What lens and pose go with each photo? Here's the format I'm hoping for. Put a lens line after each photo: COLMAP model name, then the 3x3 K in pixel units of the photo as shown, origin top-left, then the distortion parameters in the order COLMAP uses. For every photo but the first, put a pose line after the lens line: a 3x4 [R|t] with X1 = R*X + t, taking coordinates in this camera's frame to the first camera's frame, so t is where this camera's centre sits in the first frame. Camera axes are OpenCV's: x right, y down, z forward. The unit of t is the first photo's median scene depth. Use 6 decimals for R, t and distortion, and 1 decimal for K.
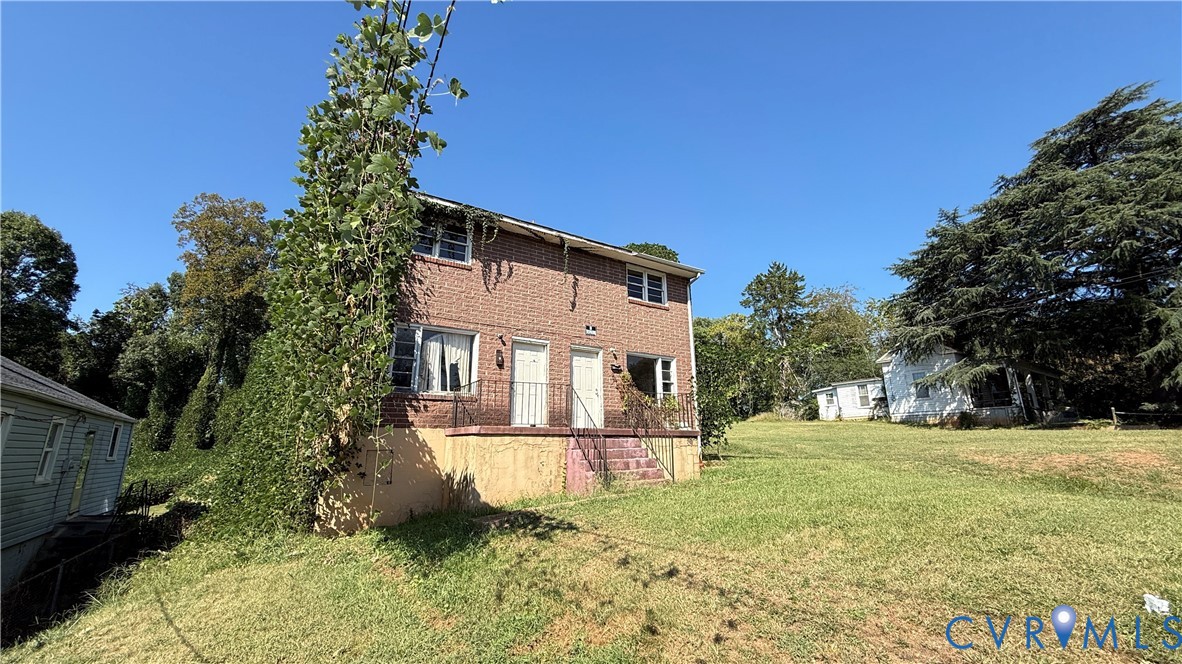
lens RADIAL K [[469.3, 0, 588.1], [0, 469.3, 329.6], [0, 0, 1]] dist [0.001898, 0.000041]
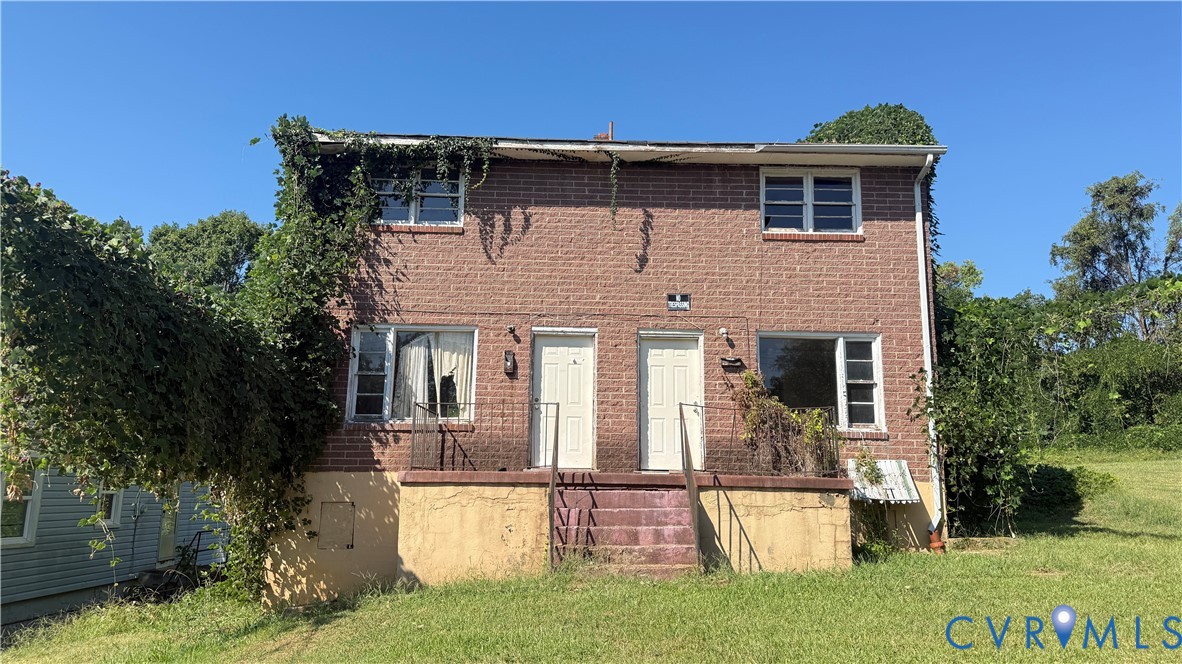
lens RADIAL K [[818.0, 0, 591.0], [0, 818.0, 332.0], [0, 0, 1]] dist [0.109535, -0.151748]
pose [[0.848974, -0.081856, -0.522056, 0.471251], [0.109628, 0.993719, 0.022468, 0.005160], [0.516938, -0.076307, 0.852615, 0.095177]]
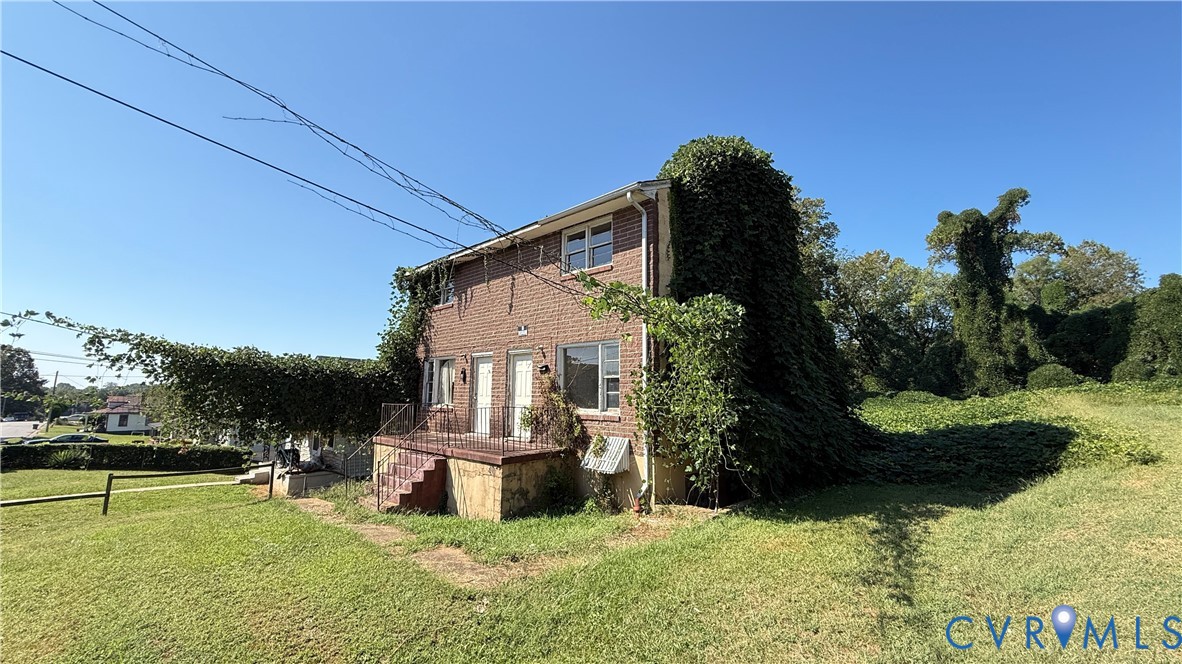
lens RADIAL K [[469.3, 0, 588.1], [0, 469.3, 329.6], [0, 0, 1]] dist [0.001898, 0.000041]
pose [[0.231651, -0.126576, -0.964529, 0.988128], [0.229930, 0.970530, -0.072141, 0.102183], [0.945235, -0.205062, 0.253928, 0.963352]]
